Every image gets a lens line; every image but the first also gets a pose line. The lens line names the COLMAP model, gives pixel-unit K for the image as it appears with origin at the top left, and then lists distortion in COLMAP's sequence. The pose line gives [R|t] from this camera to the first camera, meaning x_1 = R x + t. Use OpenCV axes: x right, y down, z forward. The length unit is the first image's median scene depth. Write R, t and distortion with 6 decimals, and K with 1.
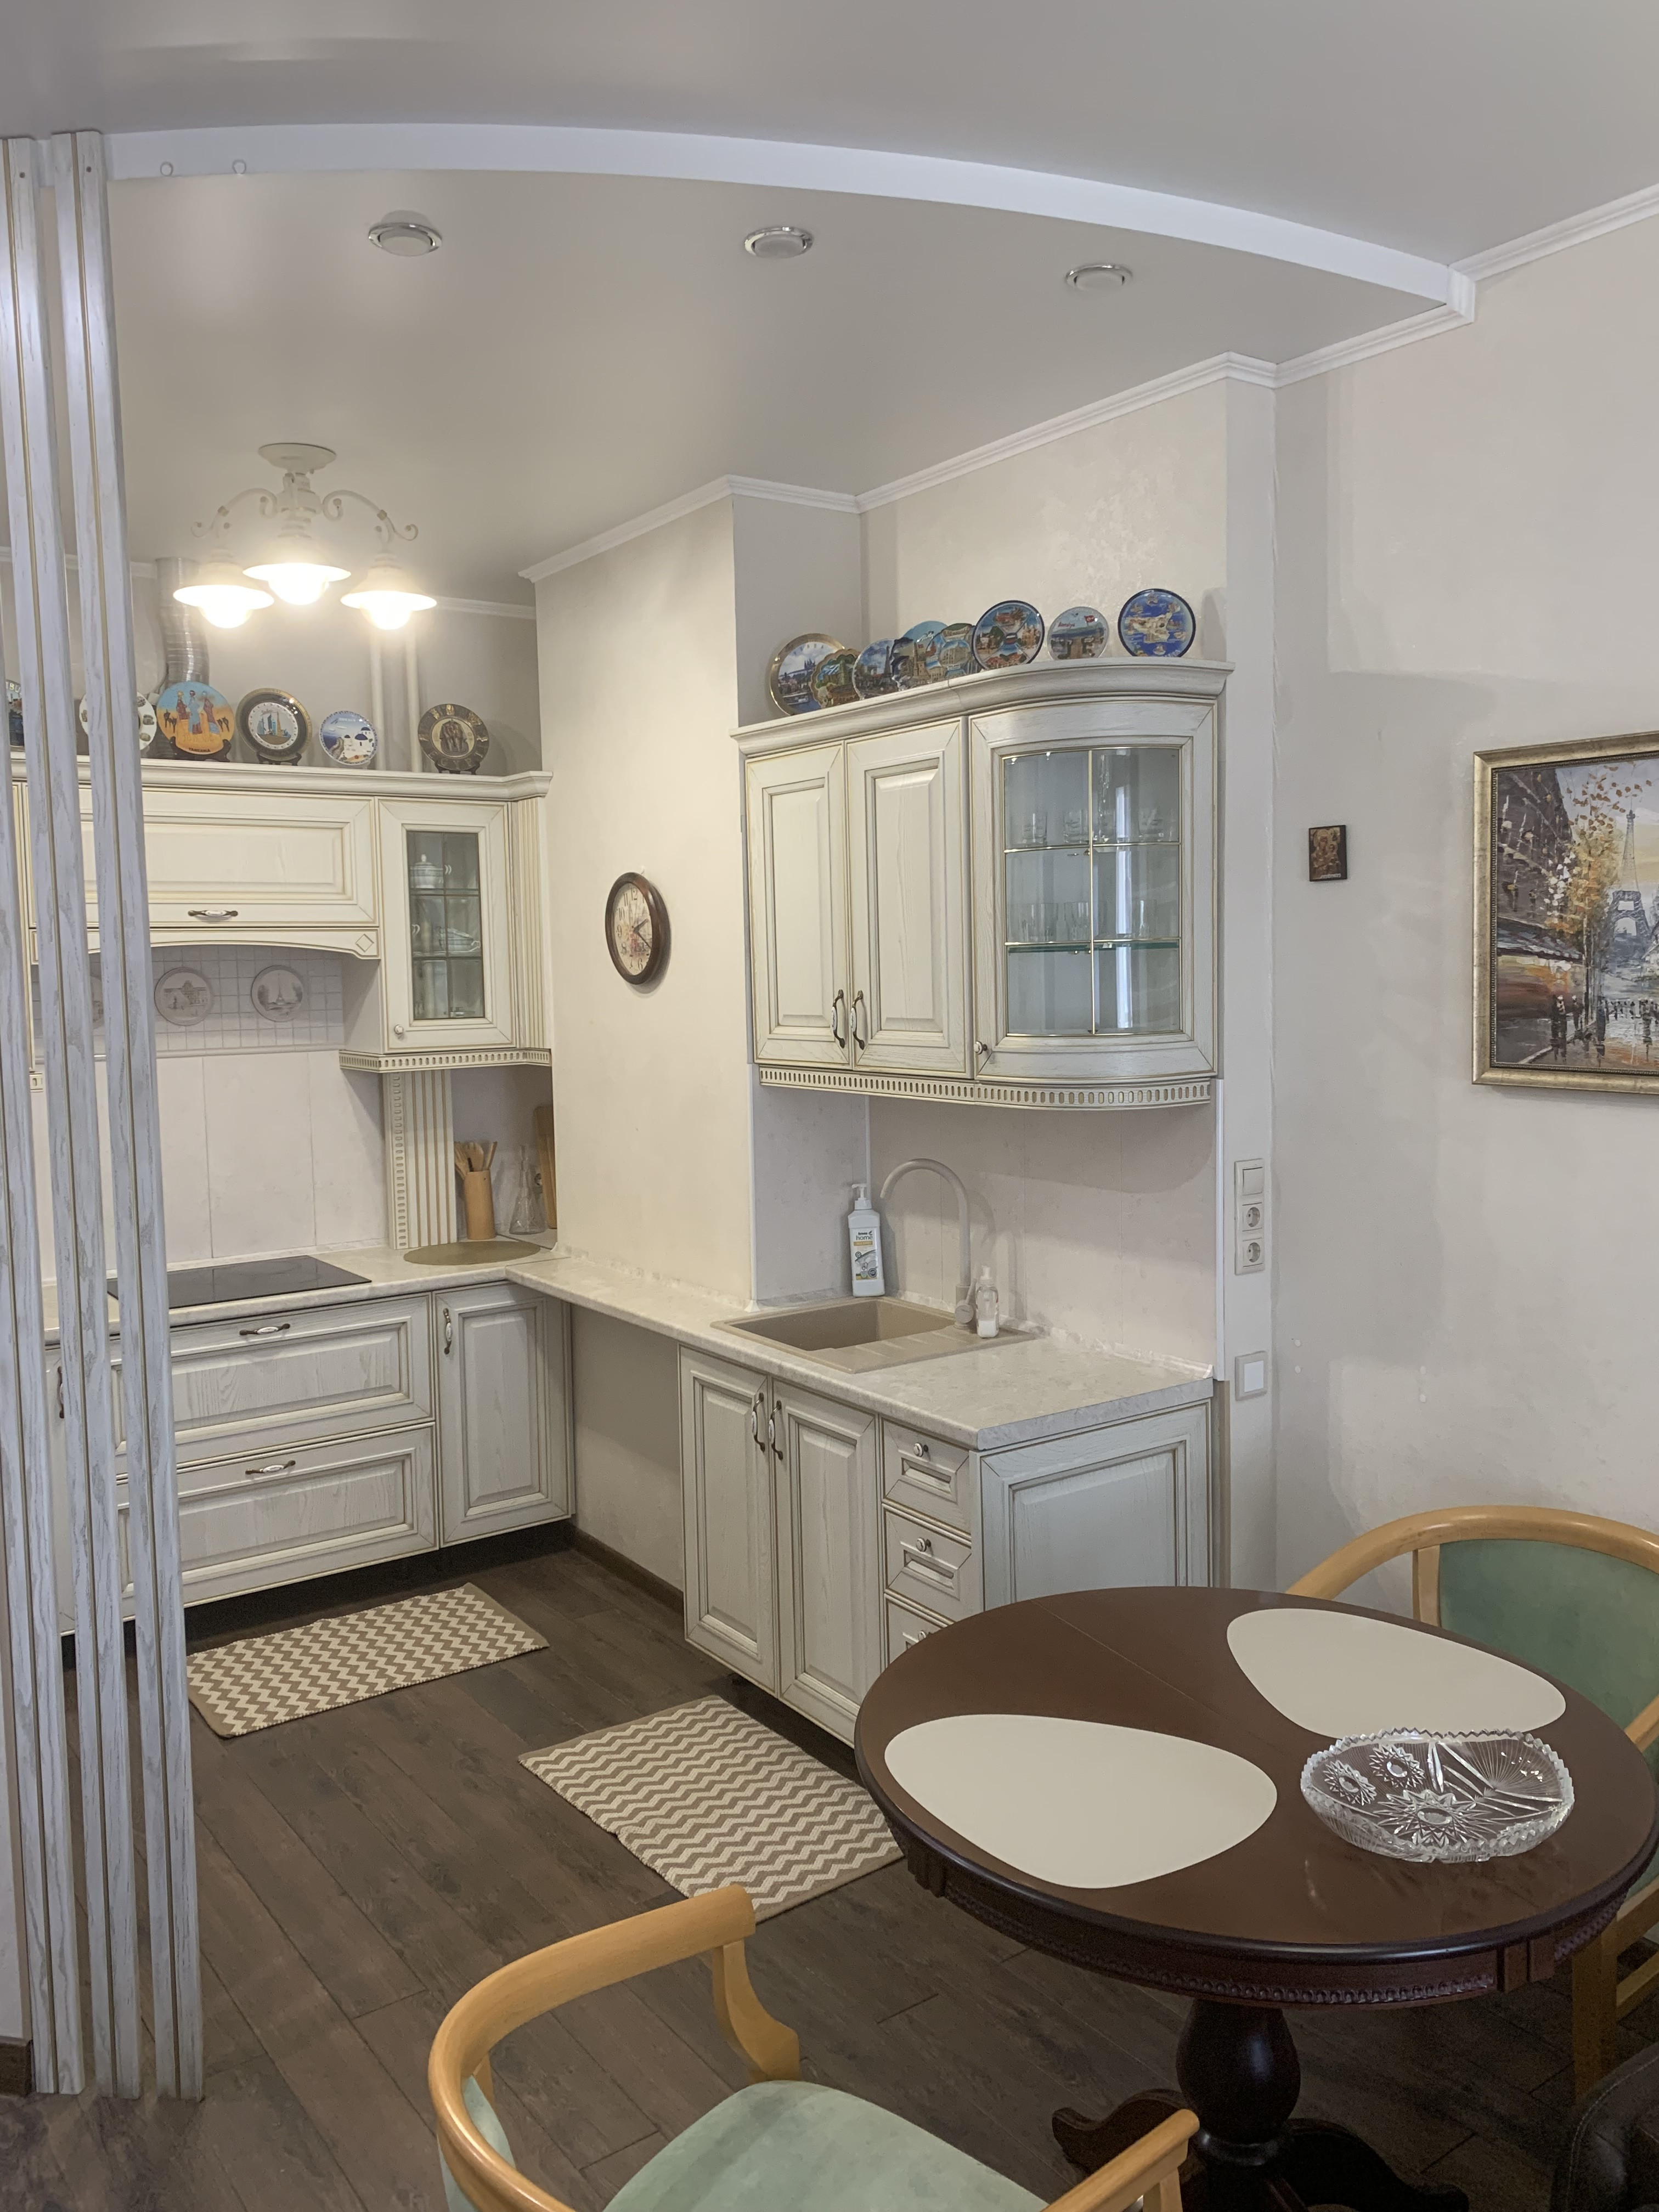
lens RADIAL K [[1676.5, 0, 821.8], [0, 1676.5, 1102.5], [0, 0, 1]] dist [0.099929, -0.208541]
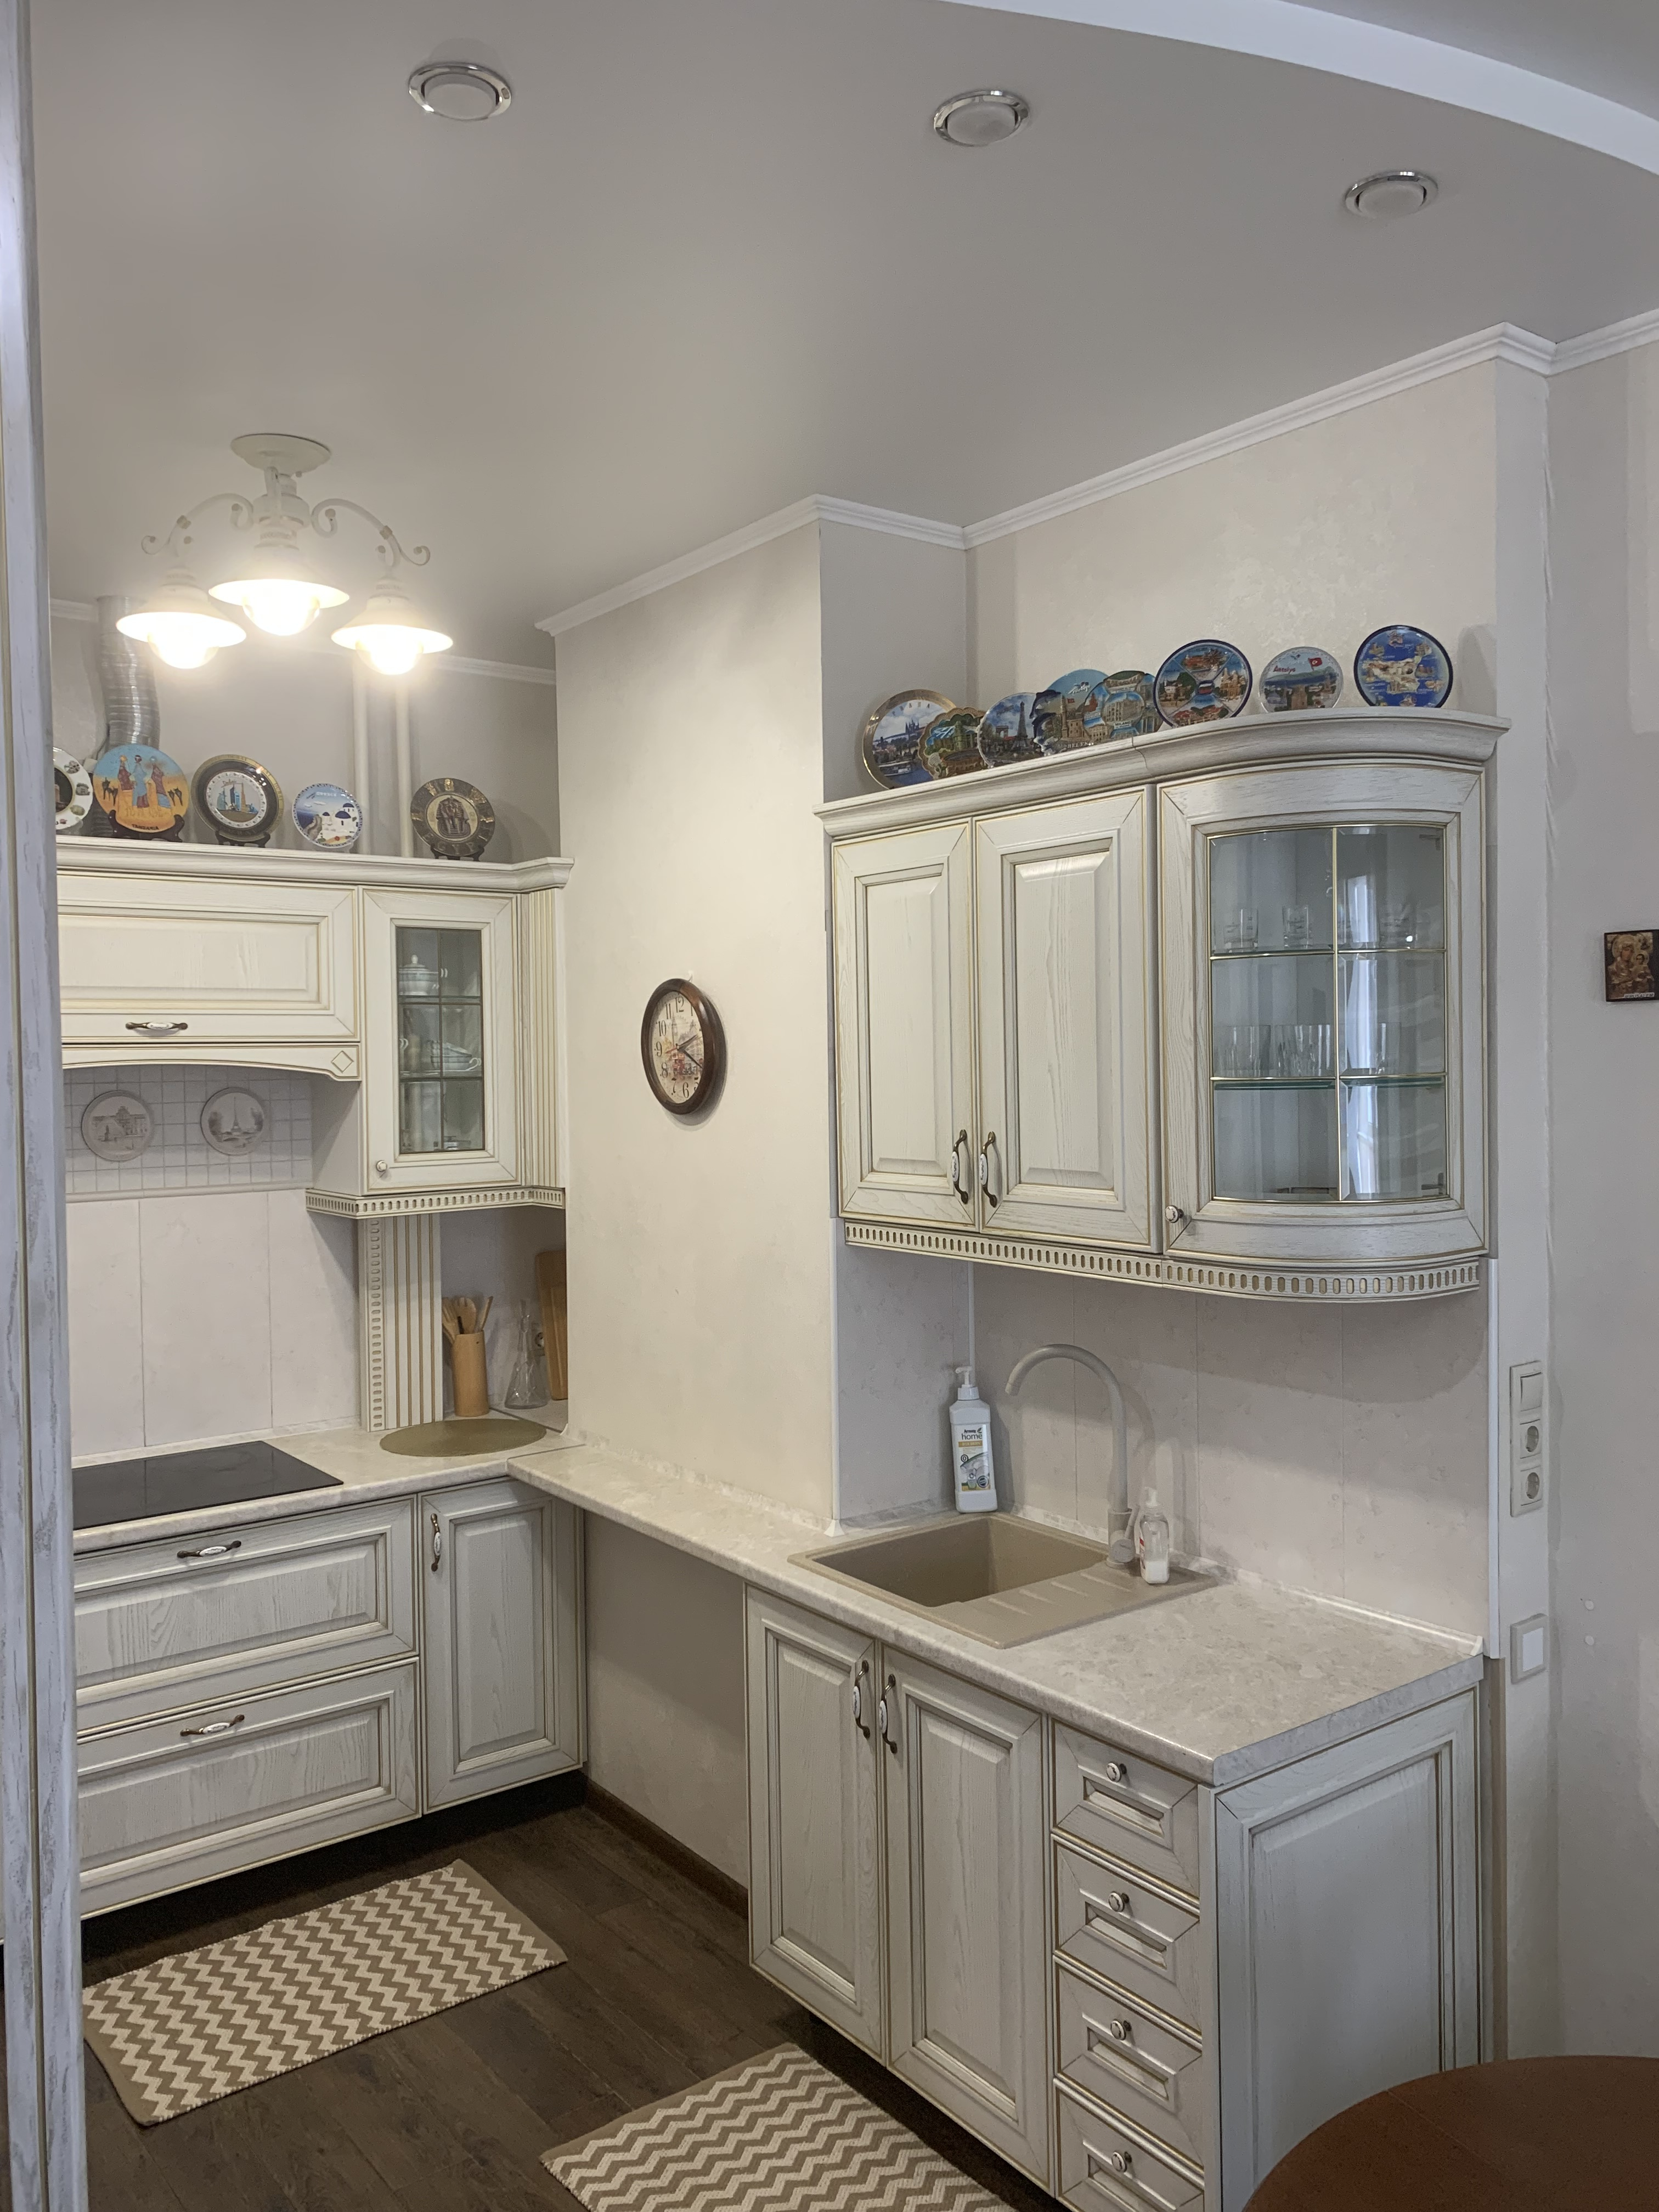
lens RADIAL K [[1691.1, 0, 836.9], [0, 1691.1, 1109.1], [0, 0, 1]] dist [0.026026, -0.013988]
pose [[0.999248, 0.004691, 0.038491, -0.071862], [-0.002564, 0.998475, -0.055148, -0.030909], [-0.038691, 0.055008, 0.997736, 0.196721]]
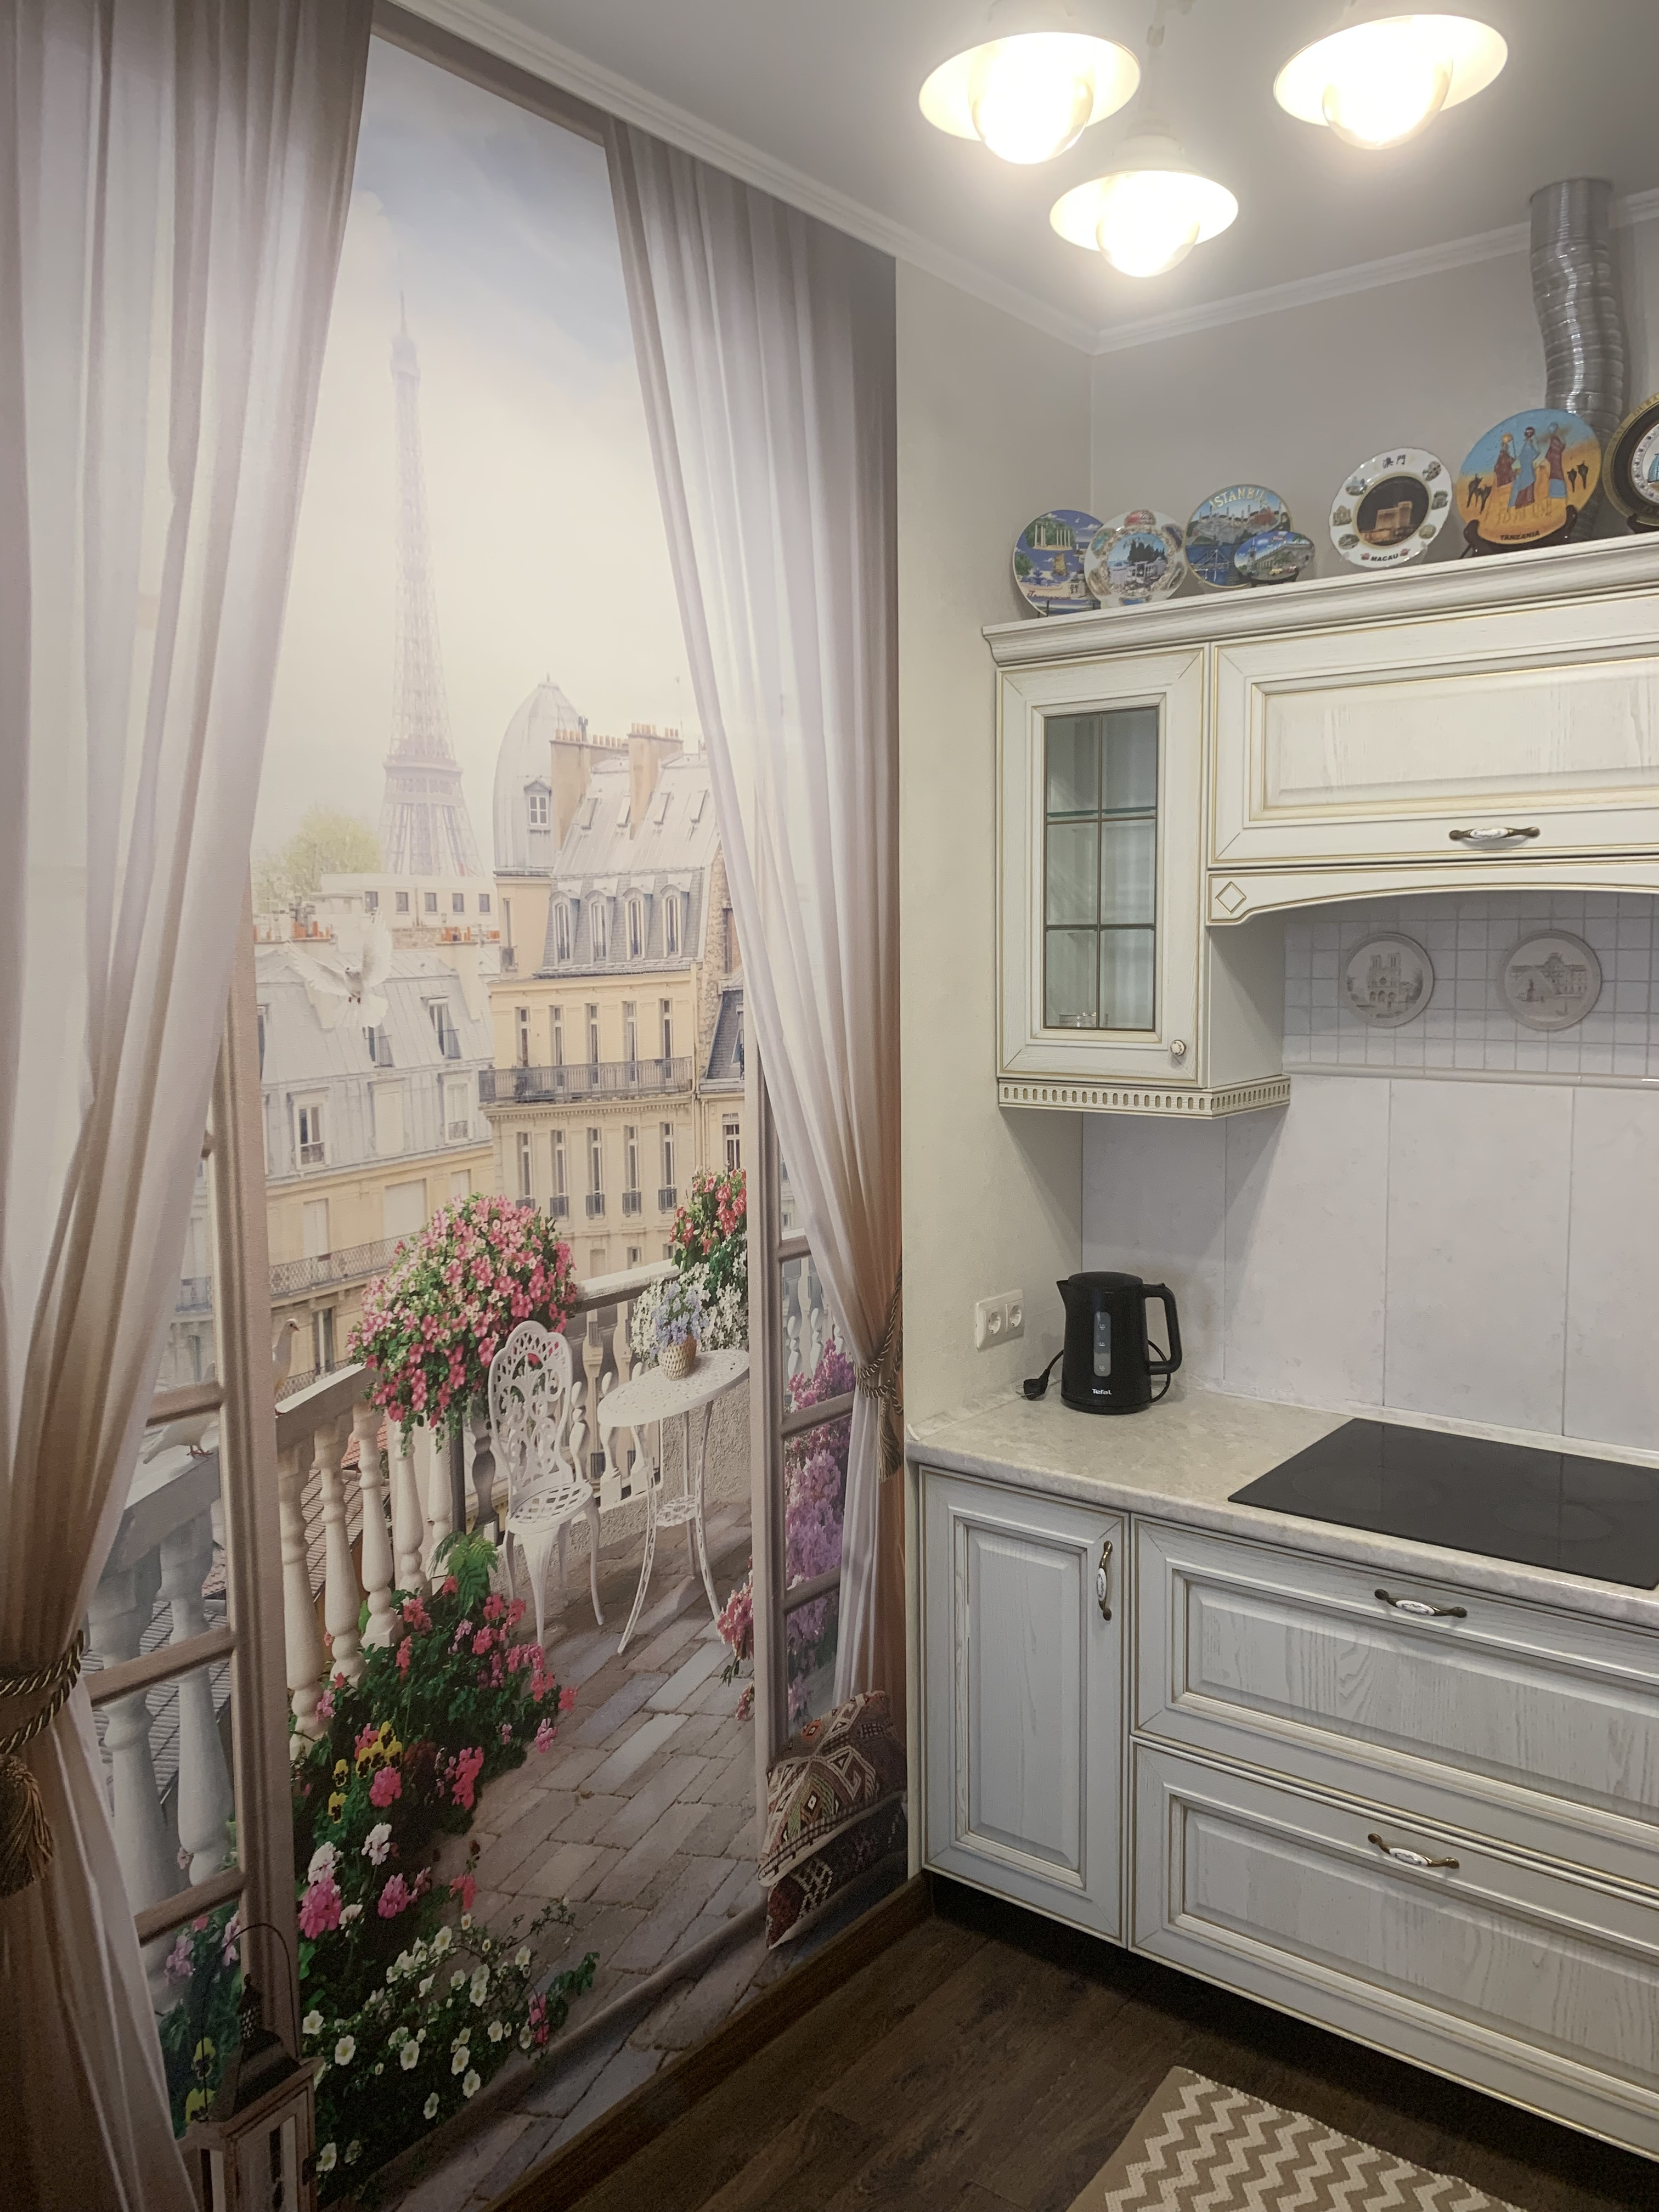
lens RADIAL K [[1721.1, 0, 828.0], [0, 1721.1, 1097.5], [0, 0, 1]] dist [0.013586, 0.004593]
pose [[0.295661, 0.110722, -0.948855, 0.131001], [-0.079405, 0.992672, 0.091092, -0.066775], [0.951987, 0.048411, 0.302286, 0.693124]]
